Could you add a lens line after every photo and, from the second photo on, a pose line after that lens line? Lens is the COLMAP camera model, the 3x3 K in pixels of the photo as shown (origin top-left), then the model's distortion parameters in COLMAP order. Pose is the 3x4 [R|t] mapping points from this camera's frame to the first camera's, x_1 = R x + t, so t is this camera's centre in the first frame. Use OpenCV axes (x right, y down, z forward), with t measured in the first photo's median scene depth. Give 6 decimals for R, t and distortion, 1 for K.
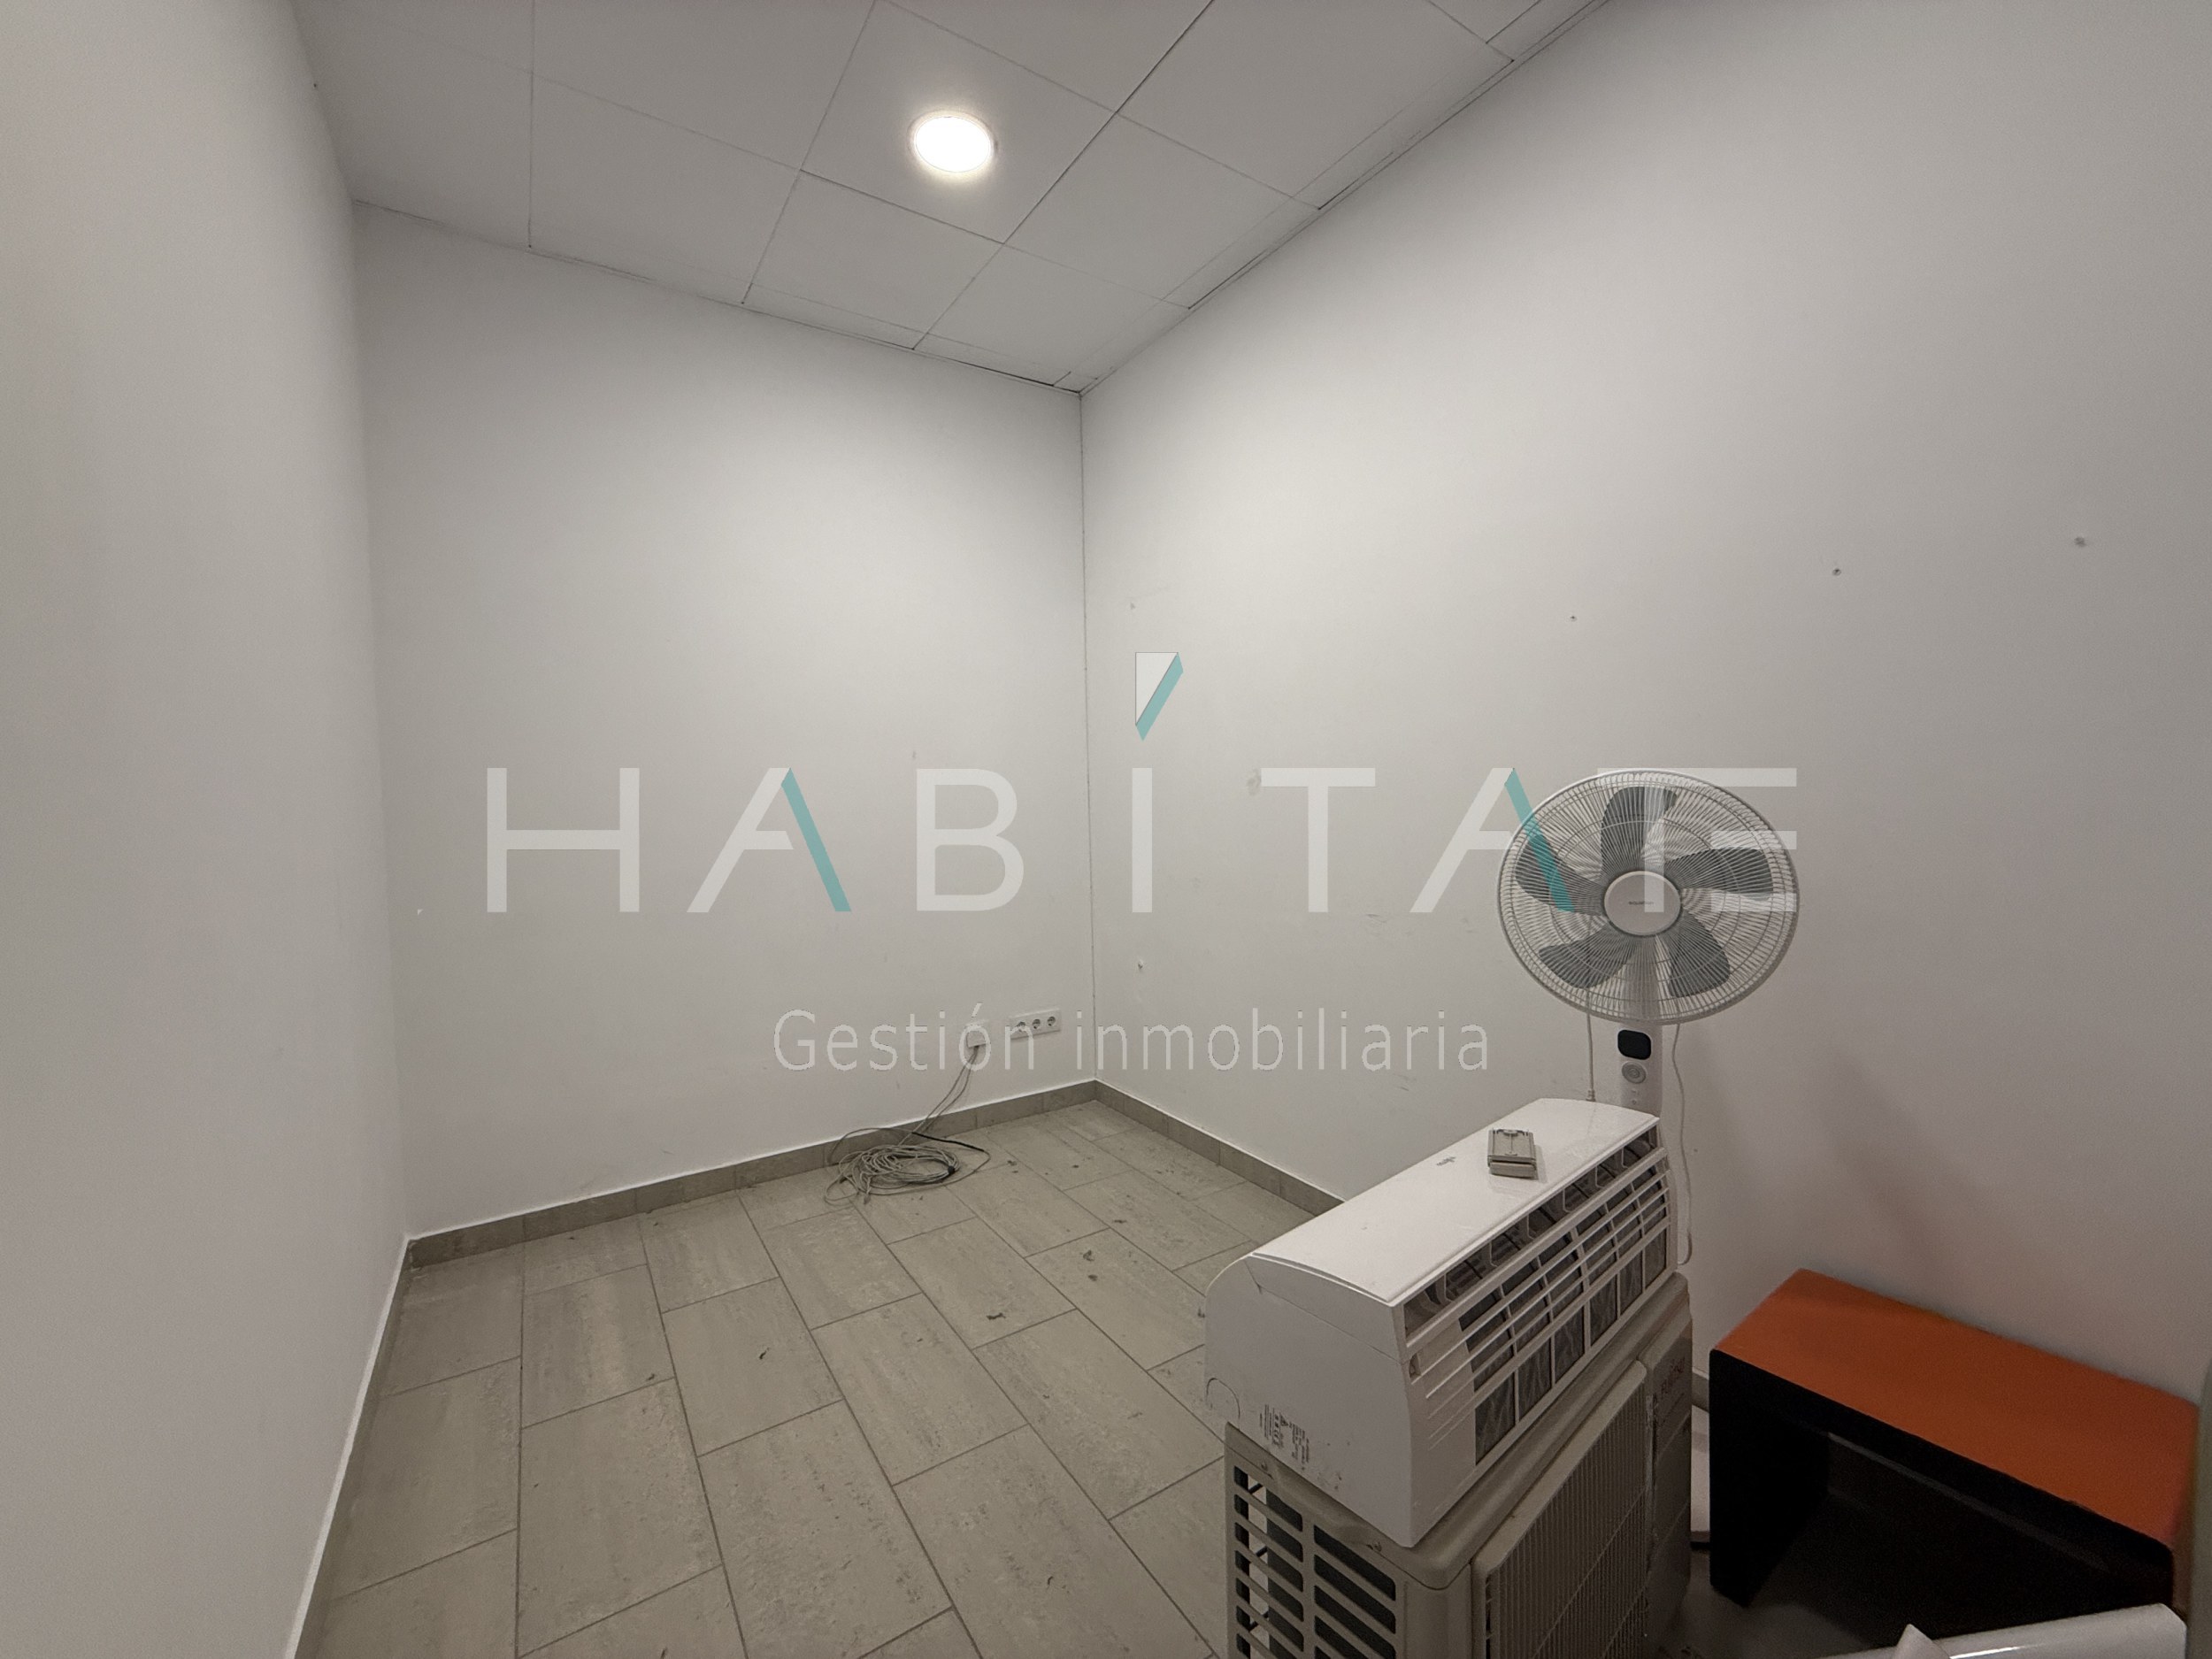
lens RADIAL K [[877.8, 0, 1098.3], [0, 877.8, 828.8], [0, 0, 1]] dist [-0.001304, 0.000270]
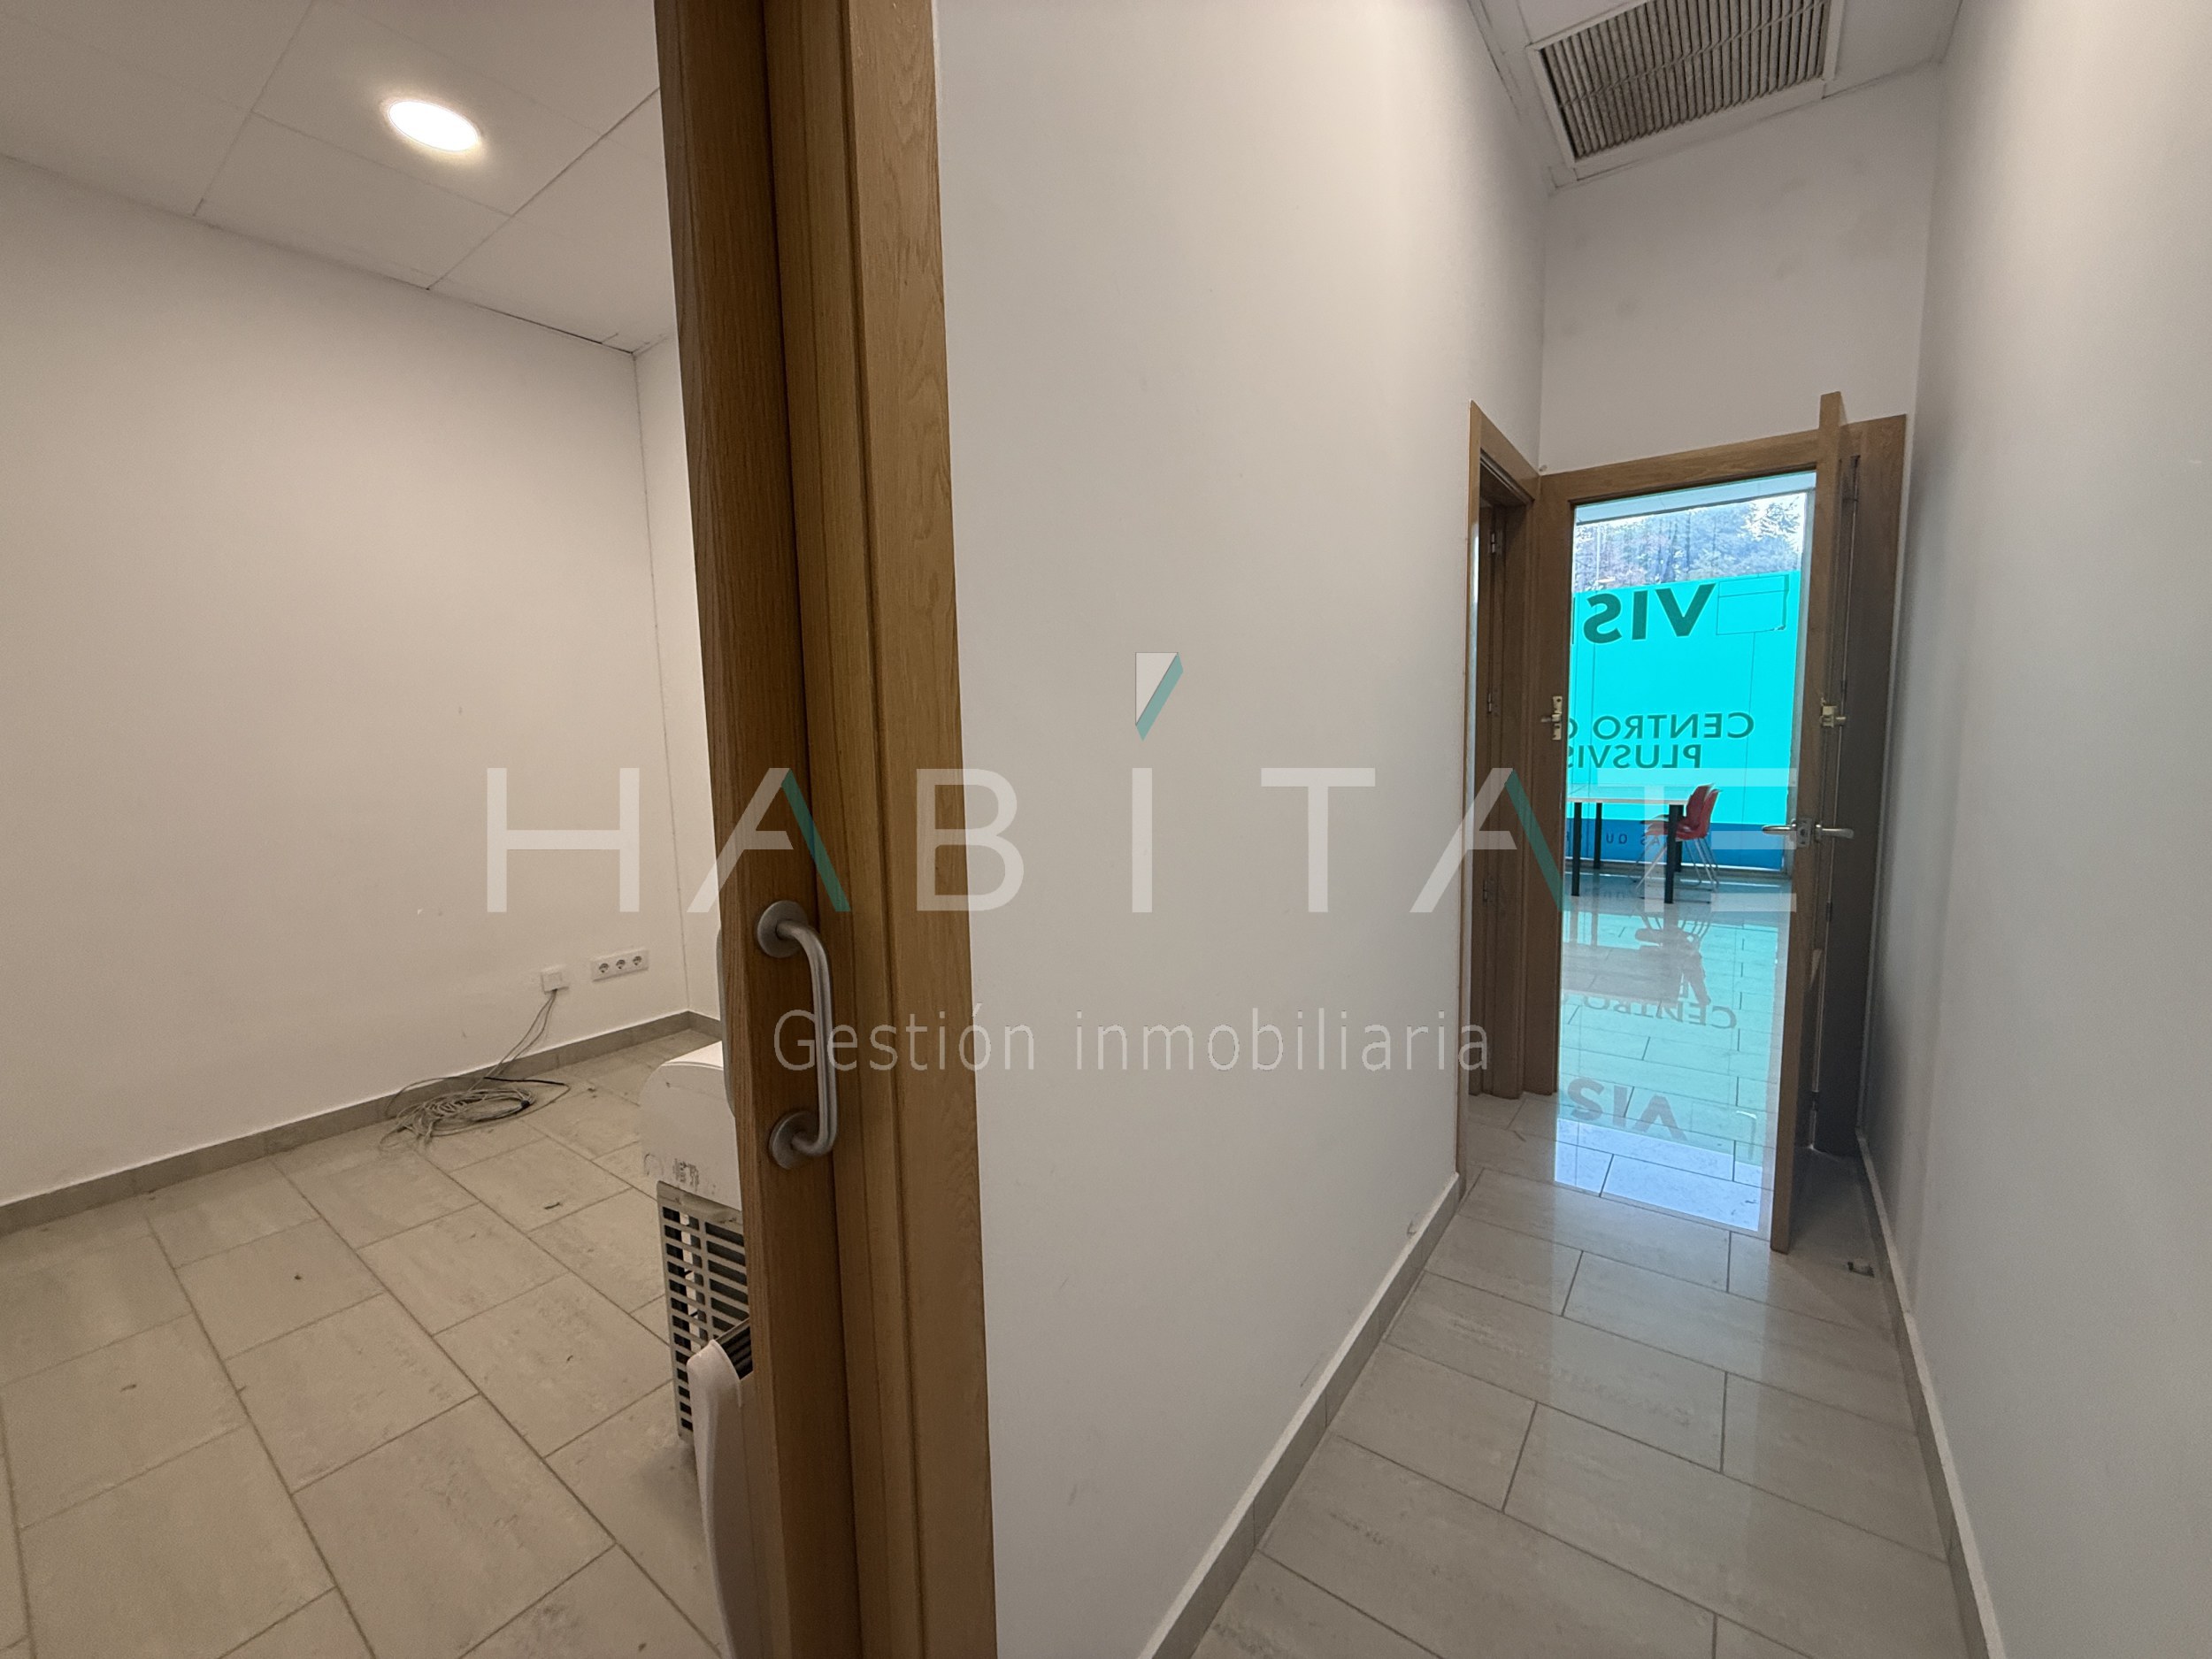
lens RADIAL K [[877.8, 0, 1098.3], [0, 877.8, 828.8], [0, 0, 1]] dist [-0.001304, 0.000270]
pose [[0.935366, -0.043044, 0.351053, 0.126542], [0.020349, 0.997472, 0.068084, -0.001000], [-0.353096, -0.056539, 0.933877, -0.223074]]
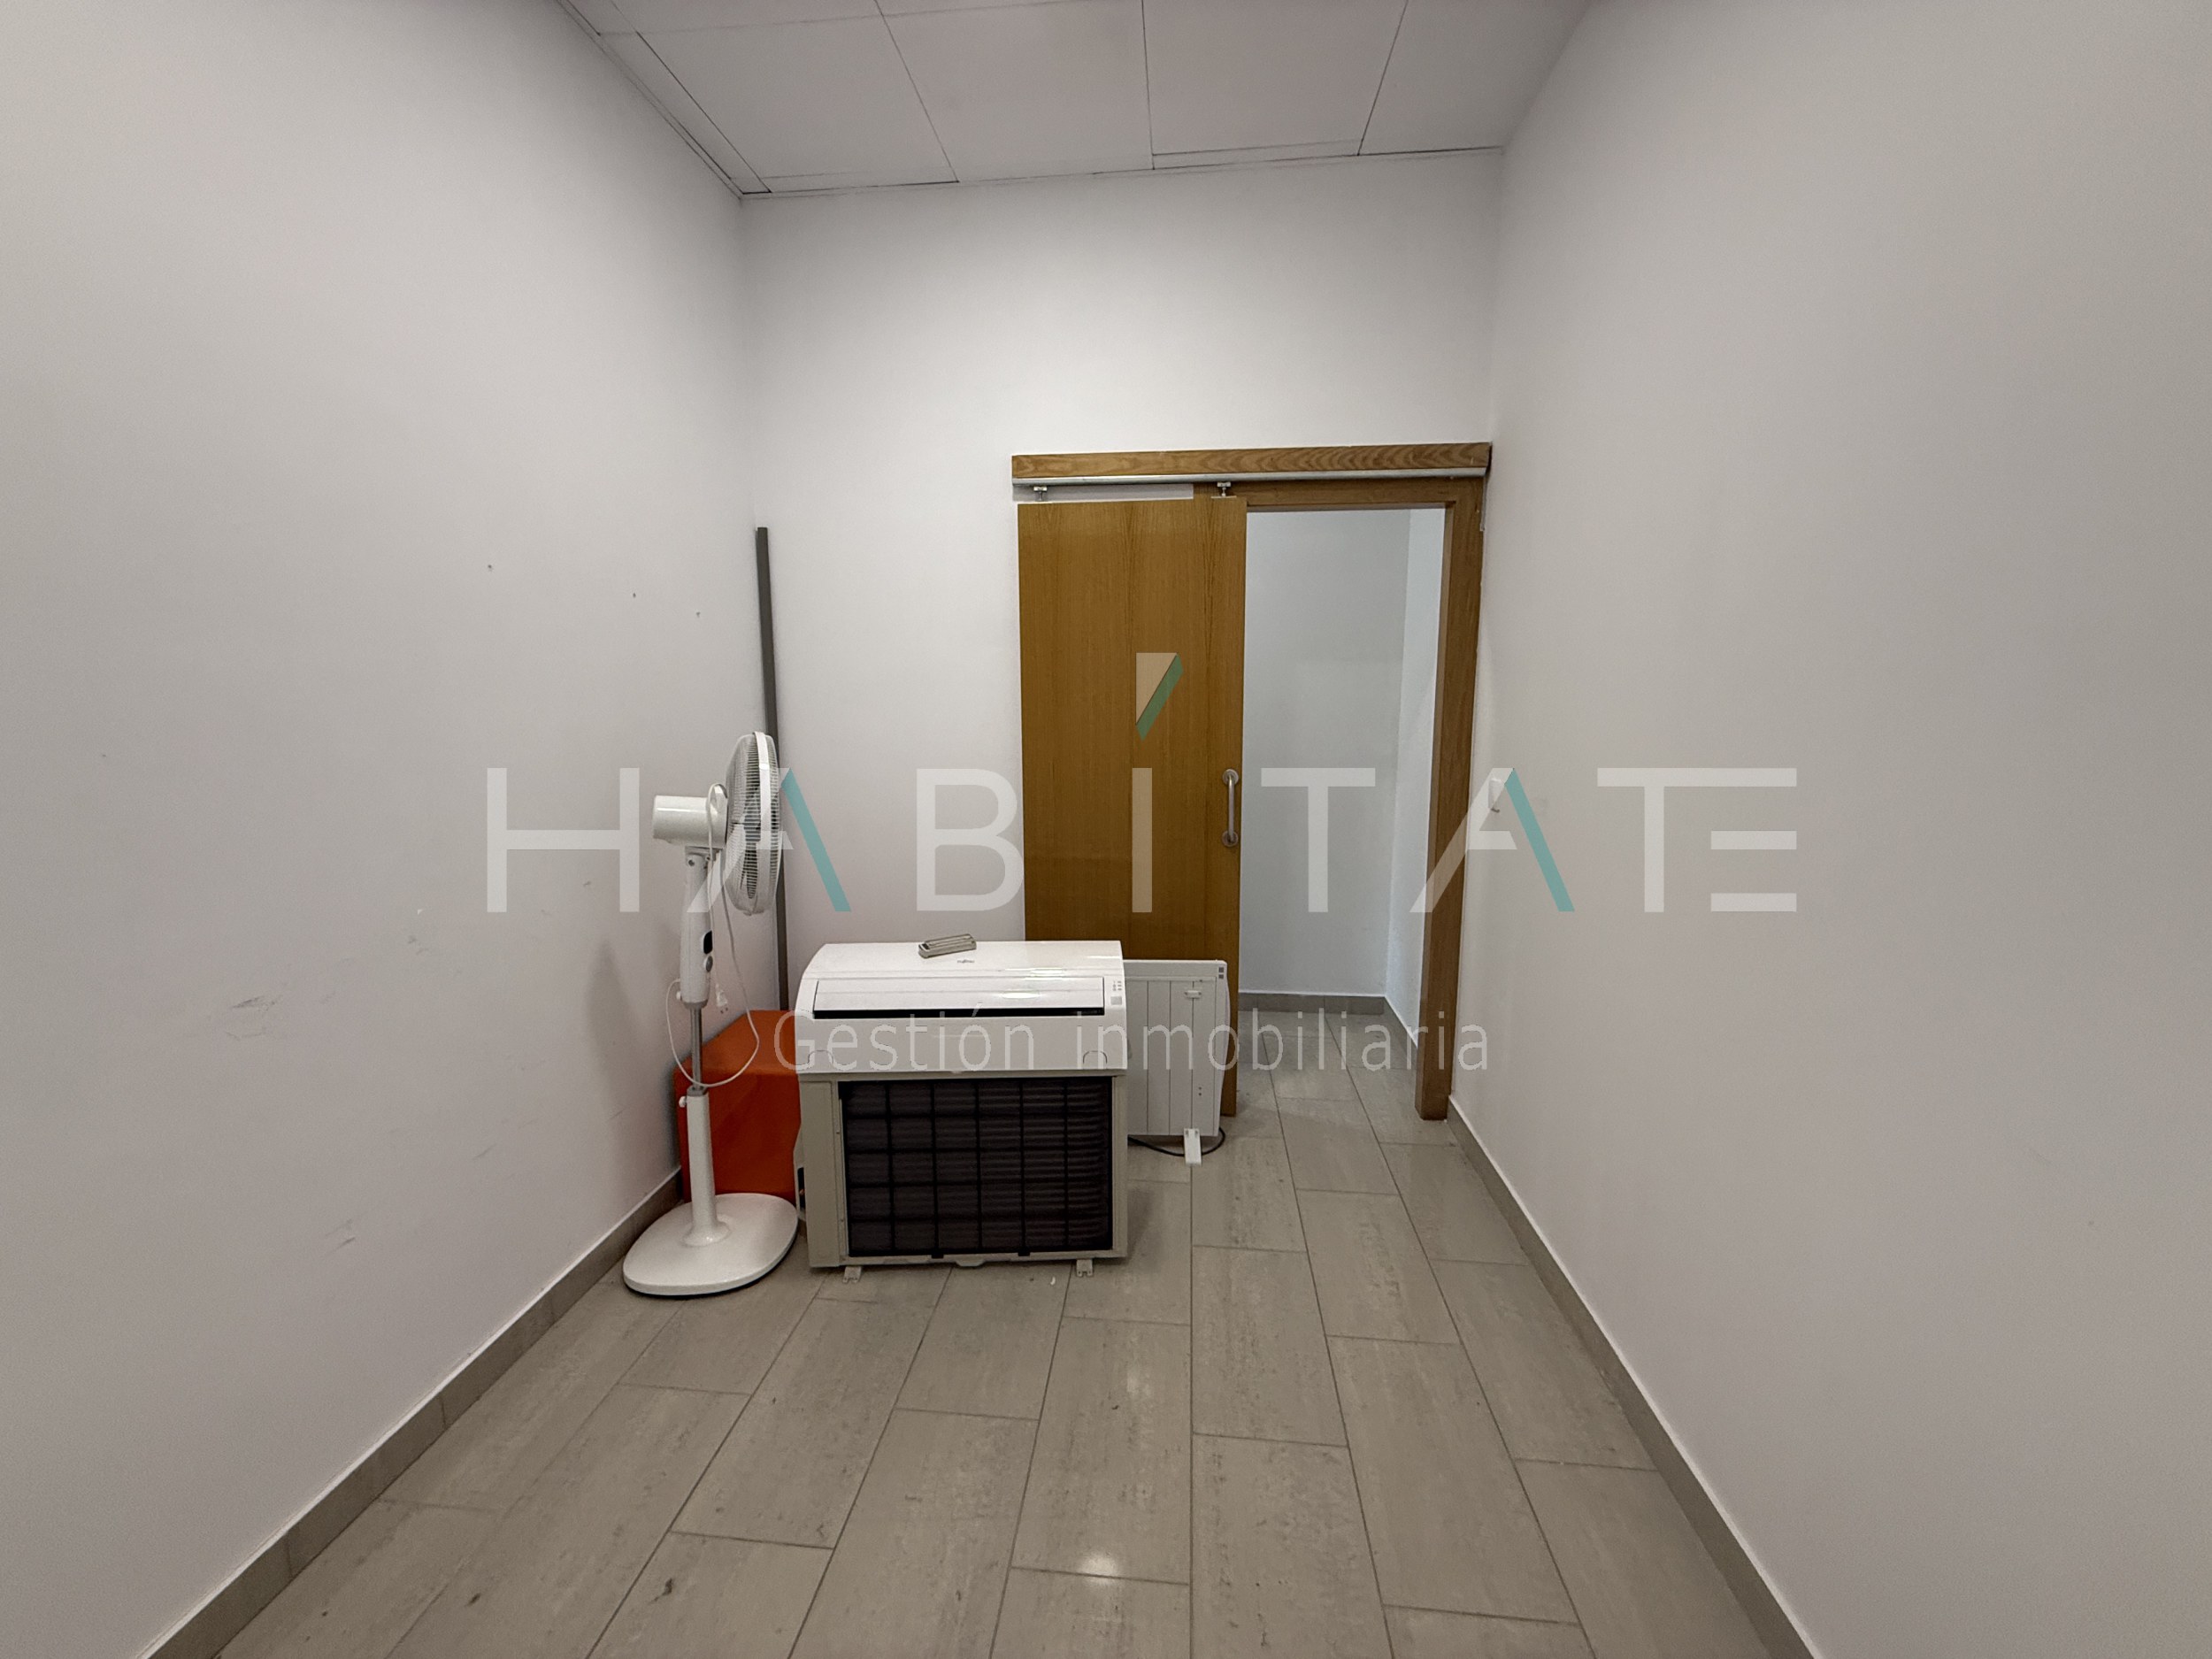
lens RADIAL K [[877.8, 0, 1098.3], [0, 877.8, 828.8], [0, 0, 1]] dist [-0.001304, 0.000270]
pose [[-0.778224, -0.067623, 0.624335, -0.363335], [0.046262, 0.985311, 0.164386, -0.061461], [-0.626280, 0.156812, -0.763664, 0.894995]]
